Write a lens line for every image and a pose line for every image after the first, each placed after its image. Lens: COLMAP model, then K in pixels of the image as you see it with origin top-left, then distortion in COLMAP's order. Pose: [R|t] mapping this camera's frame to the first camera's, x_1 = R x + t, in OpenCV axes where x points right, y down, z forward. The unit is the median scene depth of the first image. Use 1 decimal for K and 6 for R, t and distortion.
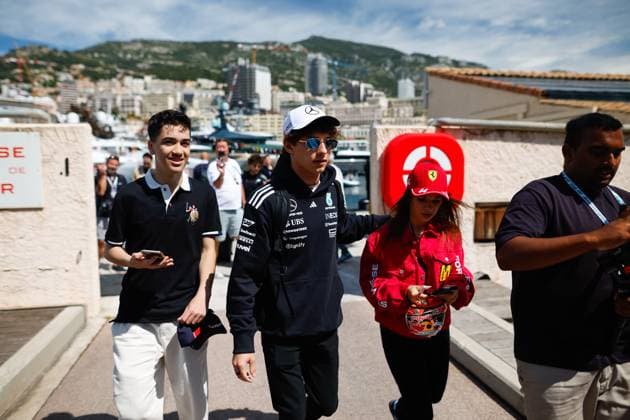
lens RADIAL K [[506.7, 0, 315.4], [0, 506.7, 209.9], [0, 0, 1]] dist [-0.040246, 0.010012]
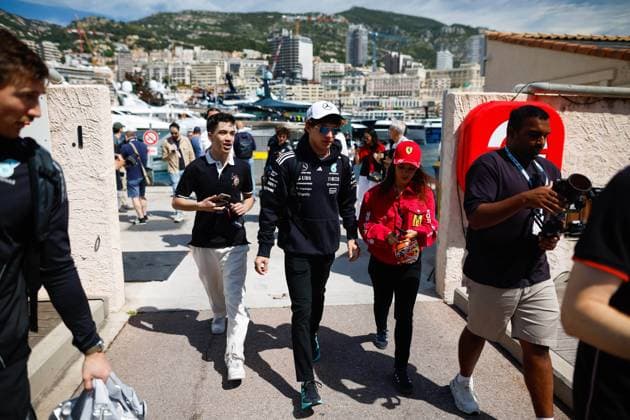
lens RADIAL K [[426.1, 0, 315.1], [0, 426.1, 207.6], [0, 0, 1]] dist [-0.024741, 0.008517]
pose [[0.997521, 0.027007, -0.064974, -0.018268], [-0.021193, 0.995845, 0.088560, -0.012717], [0.067095, -0.086963, 0.993950, 0.102396]]
